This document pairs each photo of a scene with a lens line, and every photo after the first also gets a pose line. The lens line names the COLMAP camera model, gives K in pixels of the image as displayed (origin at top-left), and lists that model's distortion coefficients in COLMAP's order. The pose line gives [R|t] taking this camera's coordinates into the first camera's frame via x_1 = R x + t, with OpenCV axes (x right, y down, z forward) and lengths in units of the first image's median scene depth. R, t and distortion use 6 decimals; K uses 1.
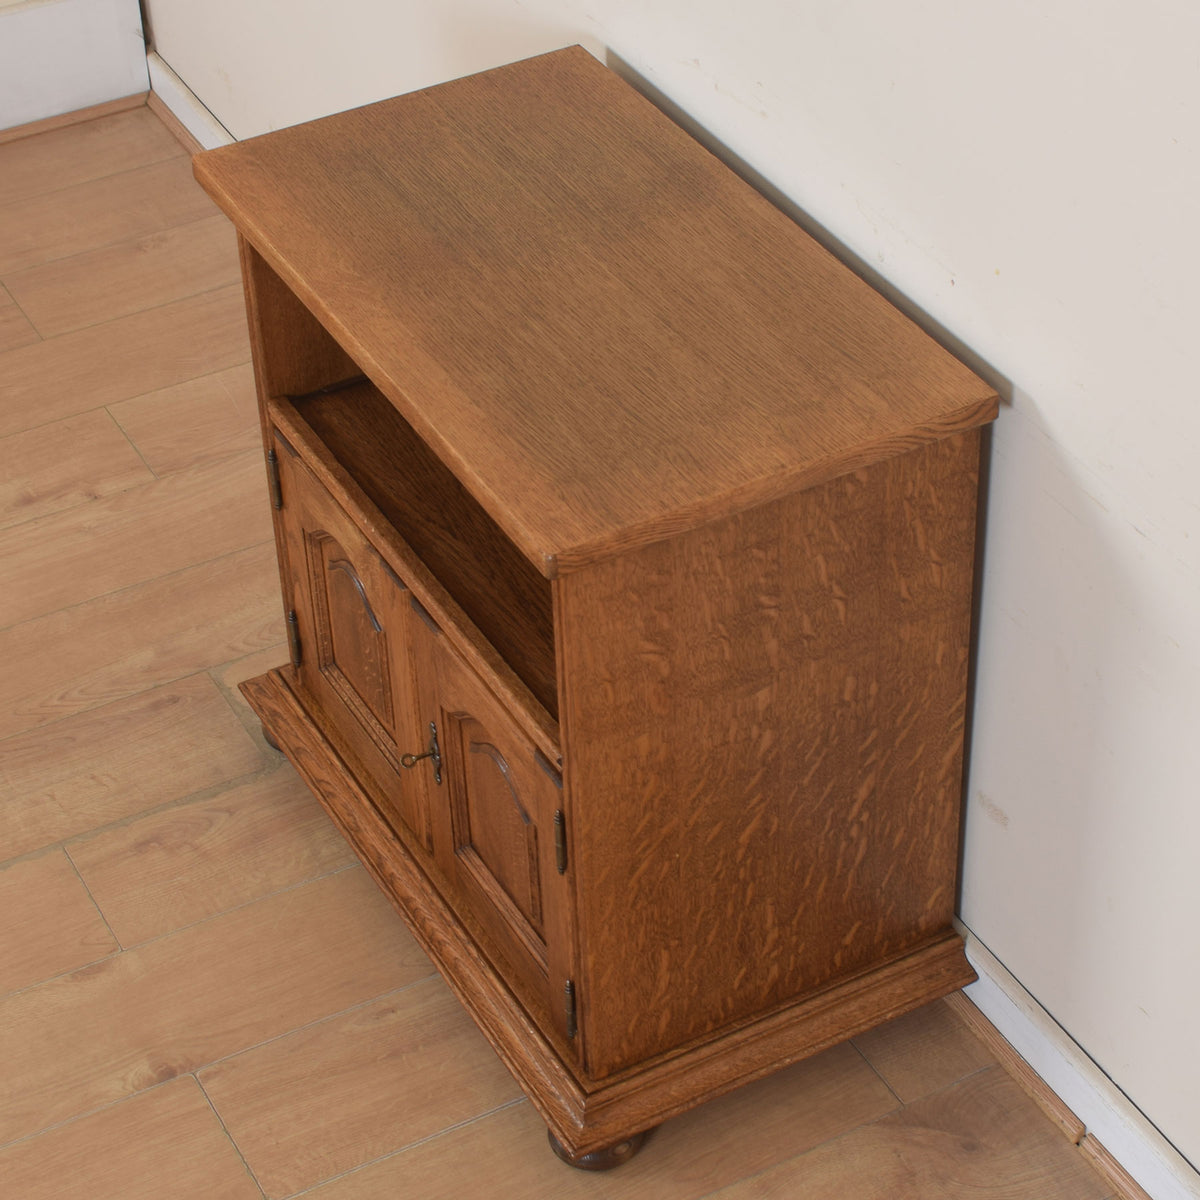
lens RADIAL K [[2867.3, 0, 628.1], [0, 2867.3, 603.4], [0, 0, 1]] dist [-0.064343, -0.187372]
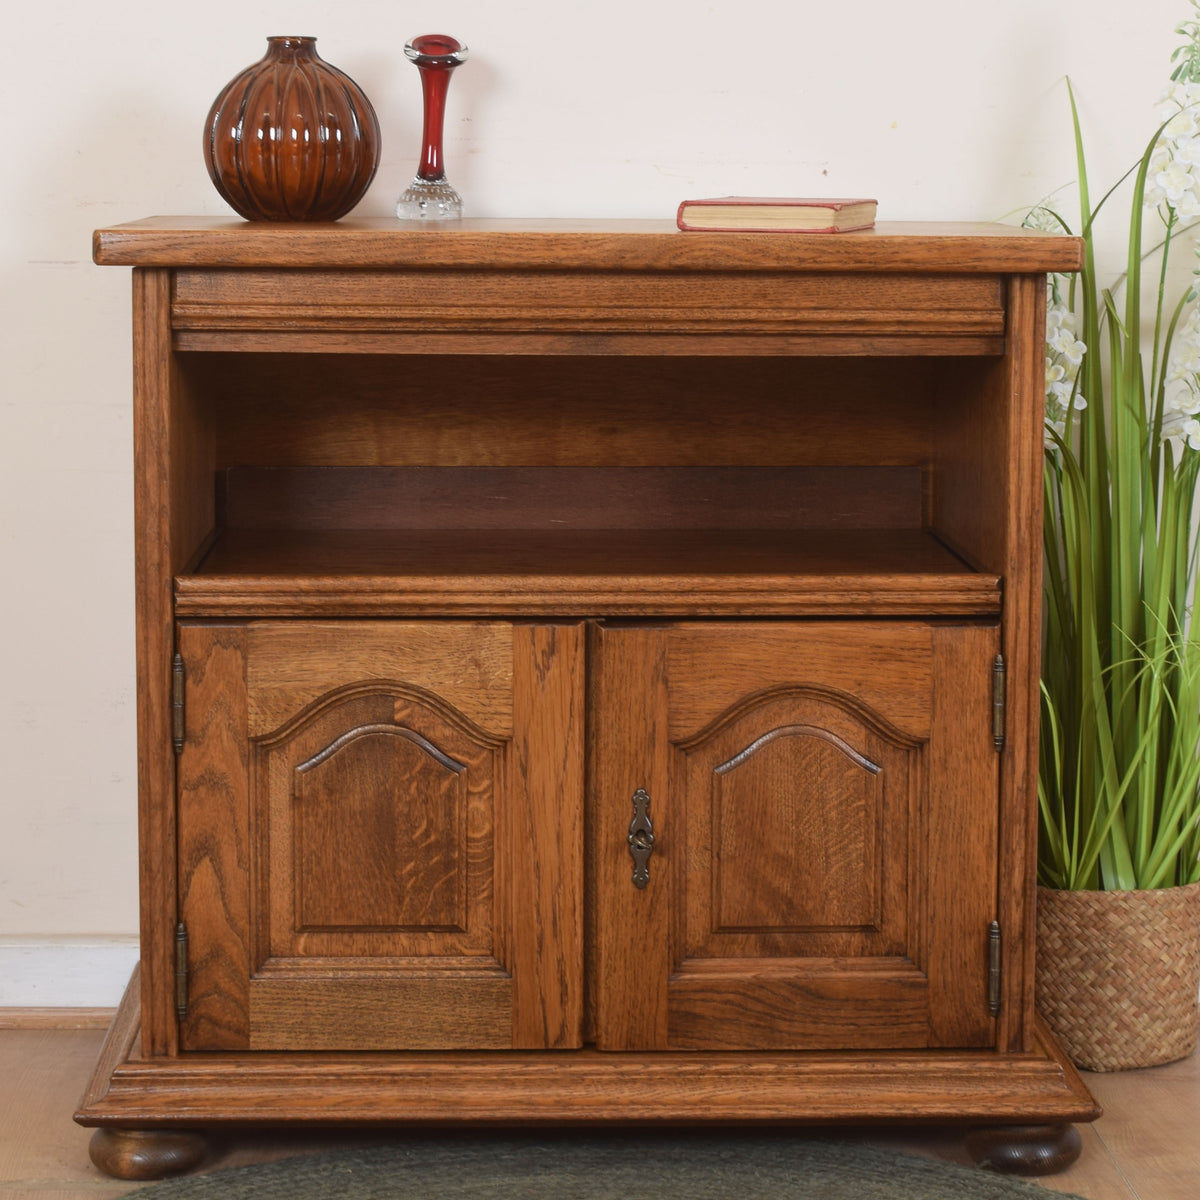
lens RADIAL K [[2907.5, 0, 598.5], [0, 2907.5, 519.7], [0, 0, 1]] dist [-0.055205, -0.064895]
pose [[0.441195, -0.059282, 0.895451, -0.827787], [0.541142, 0.813571, -0.212763, 0.152381], [-0.715900, 0.578436, 0.391023, 0.667970]]
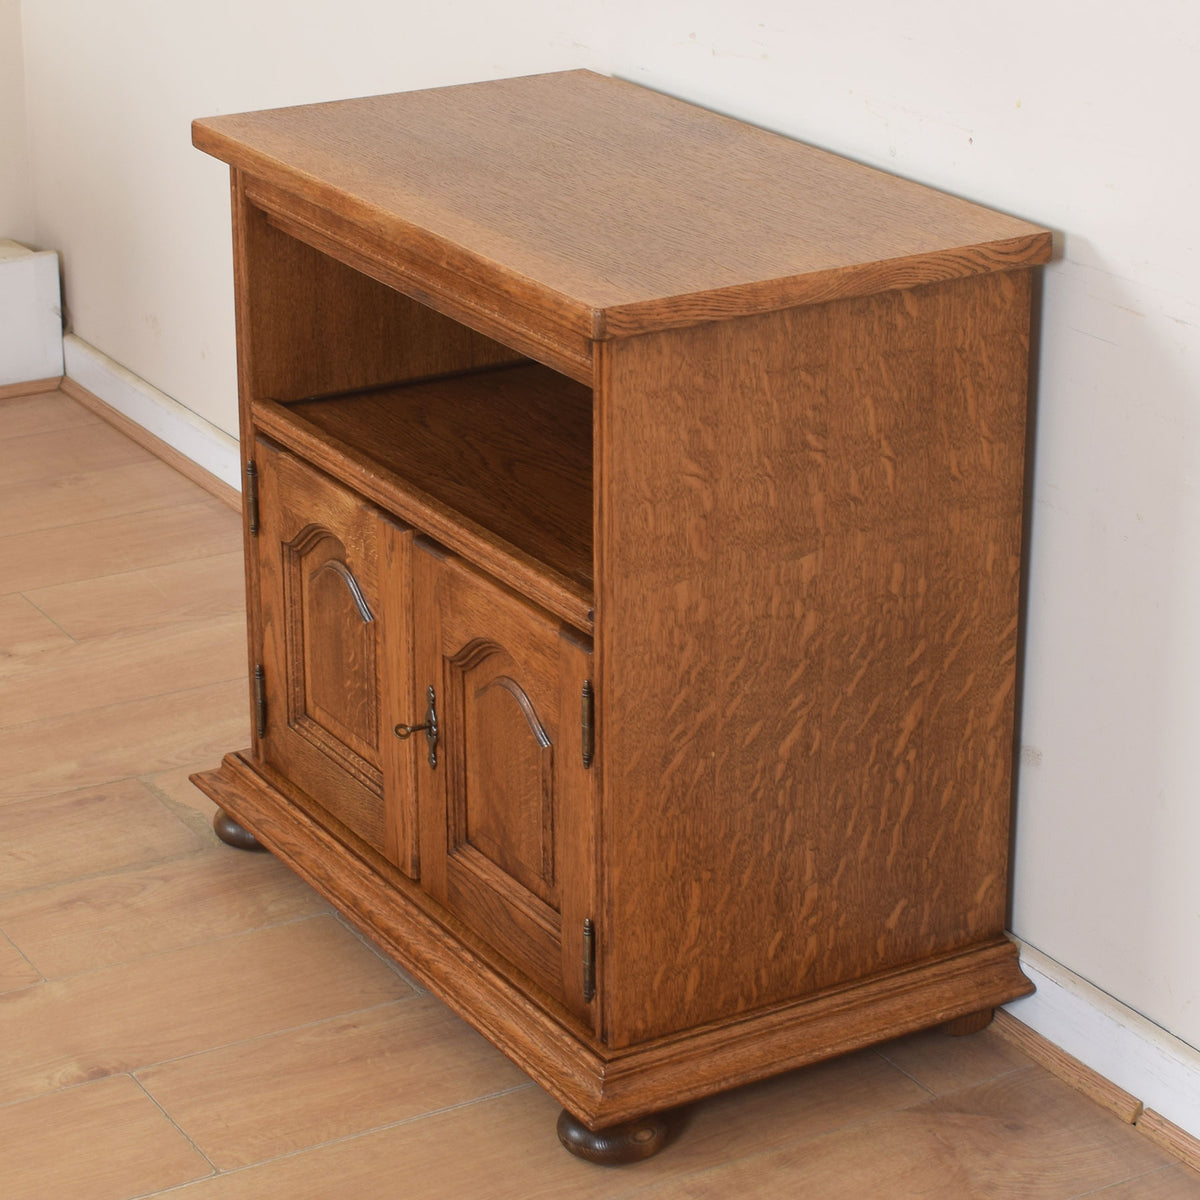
lens RADIAL K [[3220.7, 0, 601.5], [0, 3220.7, 490.8], [0, 0, 1]] dist [-0.053135, -0.129048]
pose [[0.999122, 0.014378, 0.039360, -0.057120], [-0.000681, 0.944736, -0.327832, 0.329483], [-0.041898, 0.327517, 0.943916, 0.011240]]
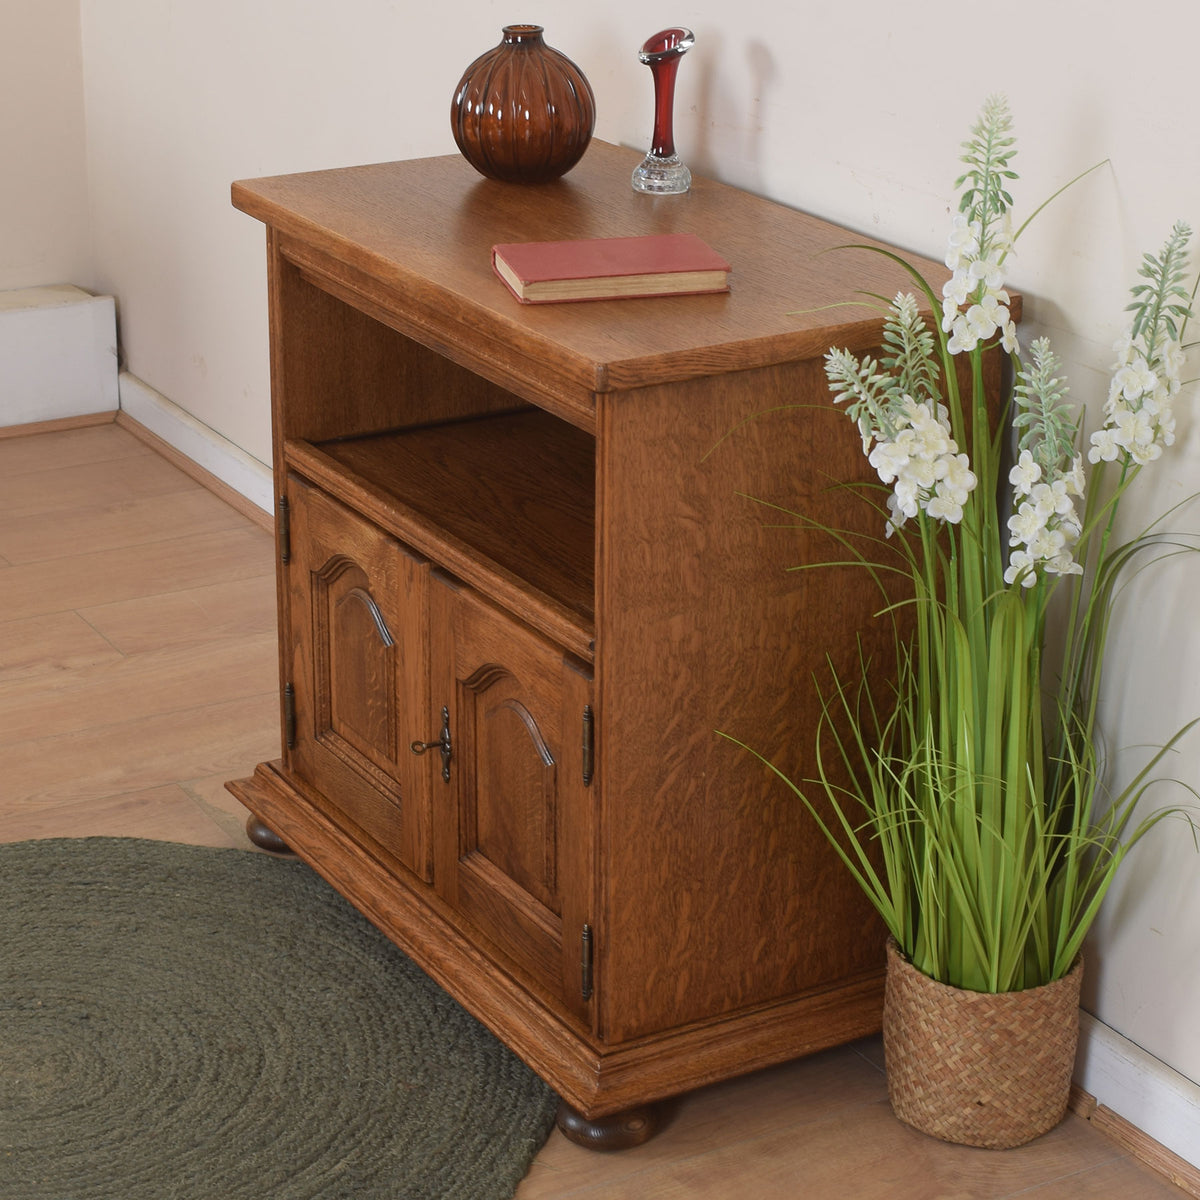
lens RADIAL K [[2907.5, 0, 598.5], [0, 2907.5, 519.7], [0, 0, 1]] dist [-0.055205, -0.064895]
pose [[0.999129, 0.025118, 0.033316, -0.052109], [-0.012983, 0.946009, -0.323881, 0.315363], [-0.039652, 0.323166, 0.945511, 0.029141]]
